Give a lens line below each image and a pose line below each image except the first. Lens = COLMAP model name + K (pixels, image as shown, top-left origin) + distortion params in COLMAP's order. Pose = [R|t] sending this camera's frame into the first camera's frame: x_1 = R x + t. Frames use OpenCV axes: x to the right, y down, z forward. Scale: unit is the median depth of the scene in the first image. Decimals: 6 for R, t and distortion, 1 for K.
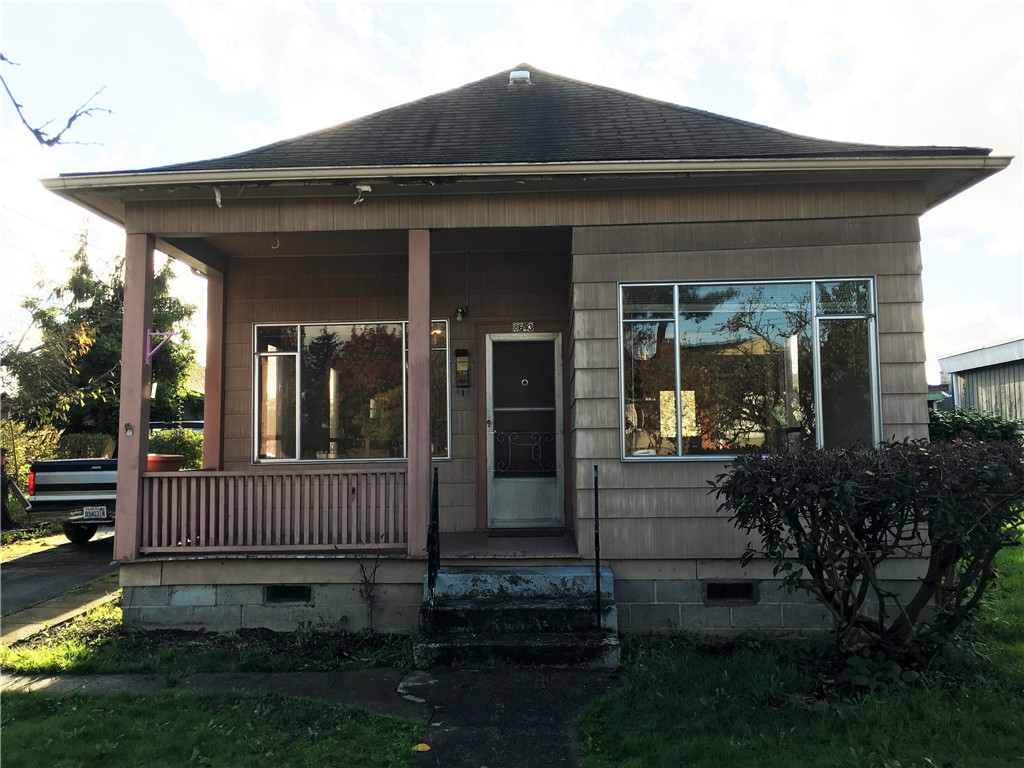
lens RADIAL K [[871.9, 0, 509.1], [0, 871.9, 379.4], [0, 0, 1]] dist [0.067441, -0.078435]
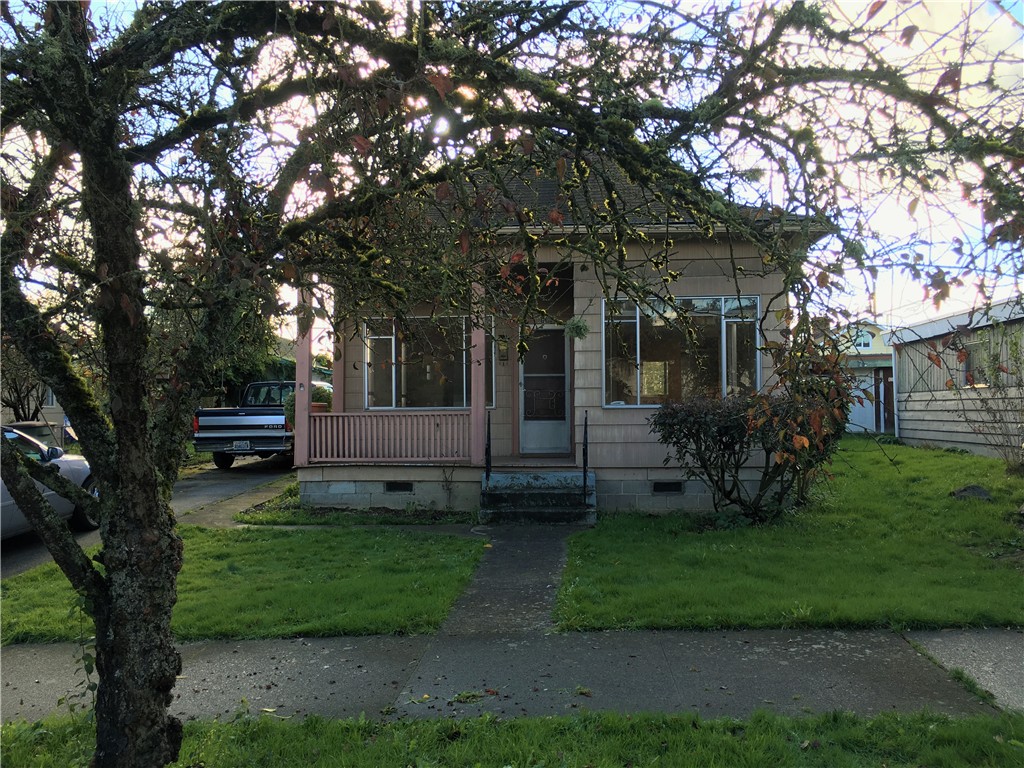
lens RADIAL K [[871.9, 0, 505.2], [0, 871.9, 386.6], [0, 0, 1]] dist [0.067441, -0.078435]
pose [[0.999291, 0.005953, -0.037174, 0.007267], [-0.003948, 0.998544, 0.053803, -0.032398], [0.037440, -0.053618, 0.997859, -0.614884]]
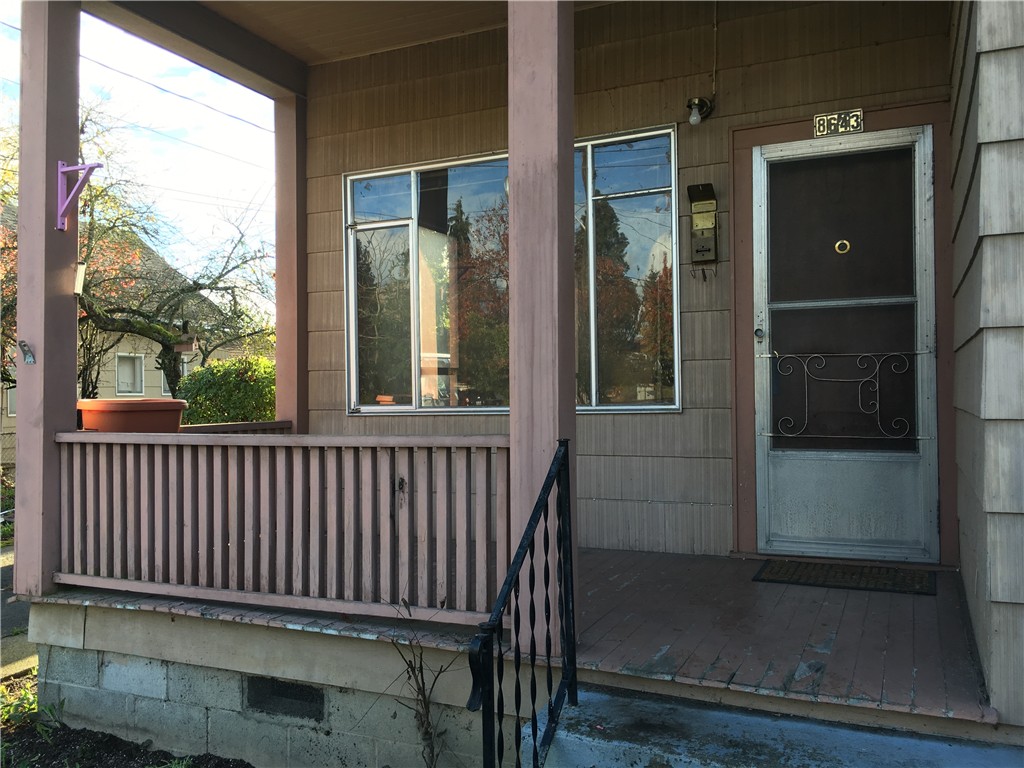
lens RADIAL K [[871.9, 0, 507.3], [0, 871.9, 382.8], [0, 0, 1]] dist [0.067441, -0.078435]
pose [[0.927517, -0.003644, -0.373763, 0.034798], [0.031896, 0.997077, 0.069431, 0.047704], [0.372418, -0.076320, 0.924922, 0.620699]]
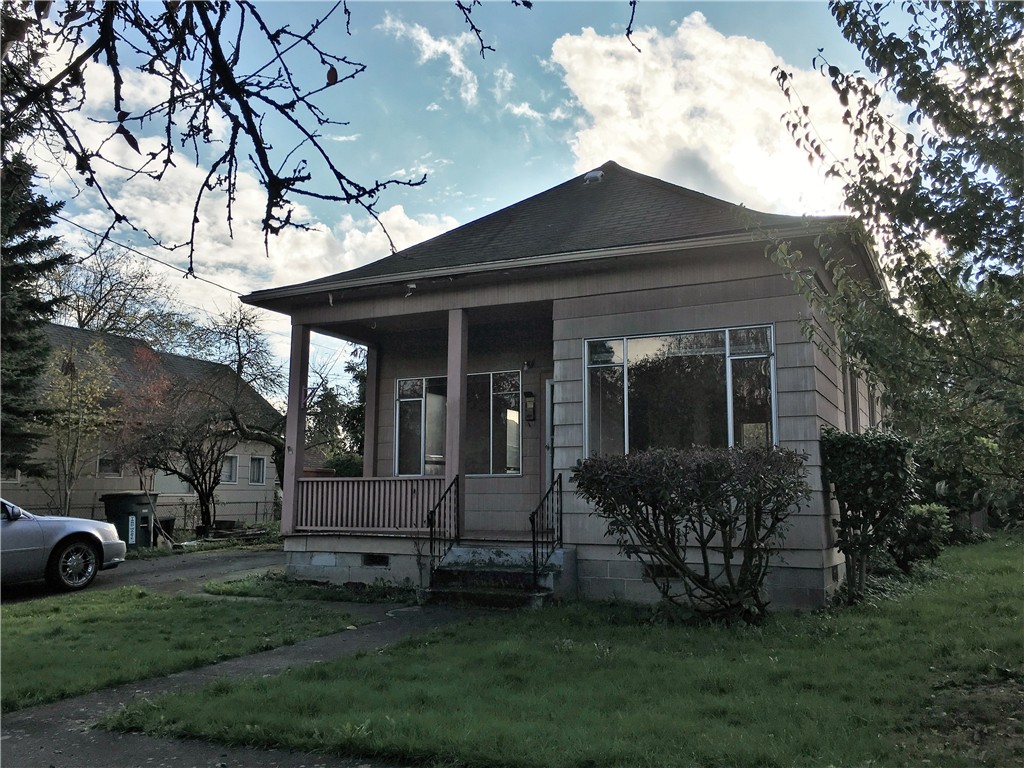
lens RADIAL K [[871.9, 0, 516.5], [0, 871.9, 385.2], [0, 0, 1]] dist [0.067441, -0.078435]
pose [[0.921676, -0.035484, -0.386335, 0.549165], [0.017411, 0.998588, -0.050183, 0.026682], [0.387570, 0.039526, 0.920992, -0.283135]]
